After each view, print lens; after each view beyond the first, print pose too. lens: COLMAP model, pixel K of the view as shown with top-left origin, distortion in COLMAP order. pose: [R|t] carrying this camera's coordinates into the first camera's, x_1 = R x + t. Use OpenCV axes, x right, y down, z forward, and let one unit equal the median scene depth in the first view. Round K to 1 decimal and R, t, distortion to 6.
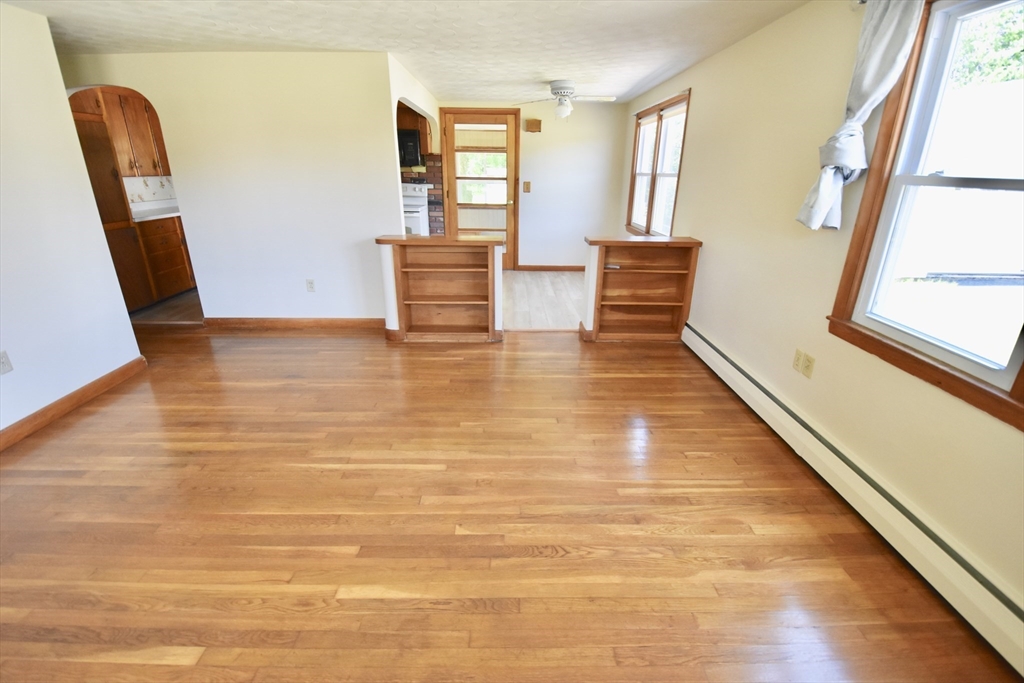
lens RADIAL K [[456.5, 0, 517.4], [0, 456.5, 341.1], [0, 0, 1]] dist [-0.001405, -0.000404]
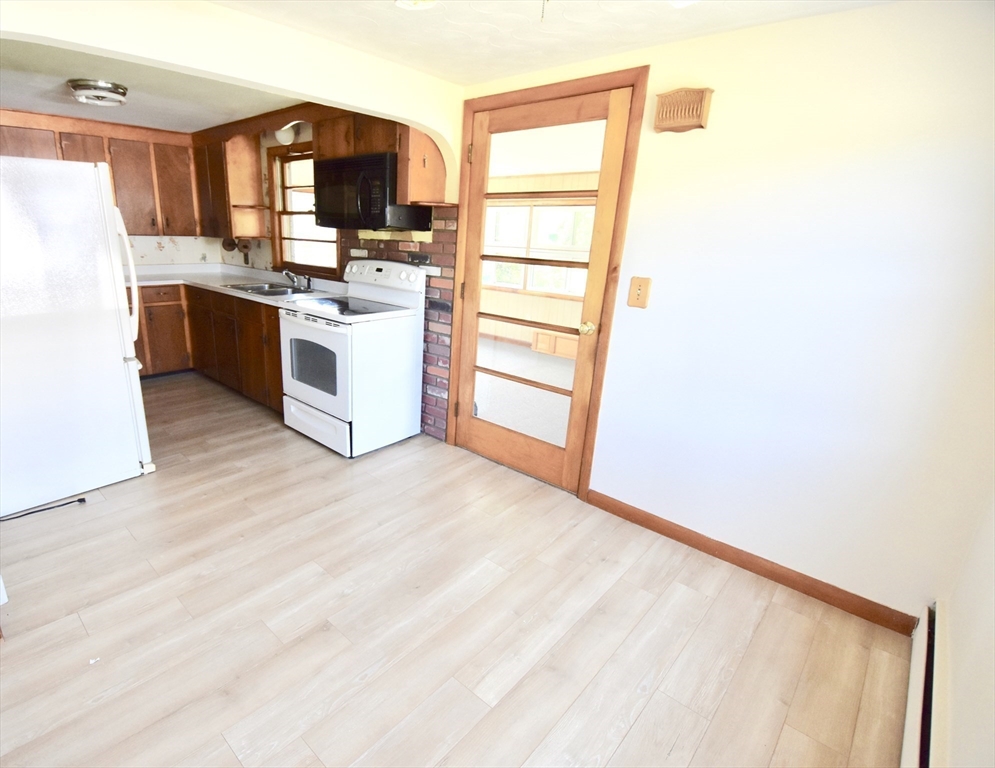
lens RADIAL K [[509.5, 0, 413.9], [0, 509.5, 384.0], [0, 0, 1]] dist [0.000944, -0.001283]
pose [[0.690243, 0.222733, -0.688443, 0.187650], [-0.276774, 0.960361, 0.033210, -0.240759], [0.668551, 0.167620, 0.724529, 0.627957]]
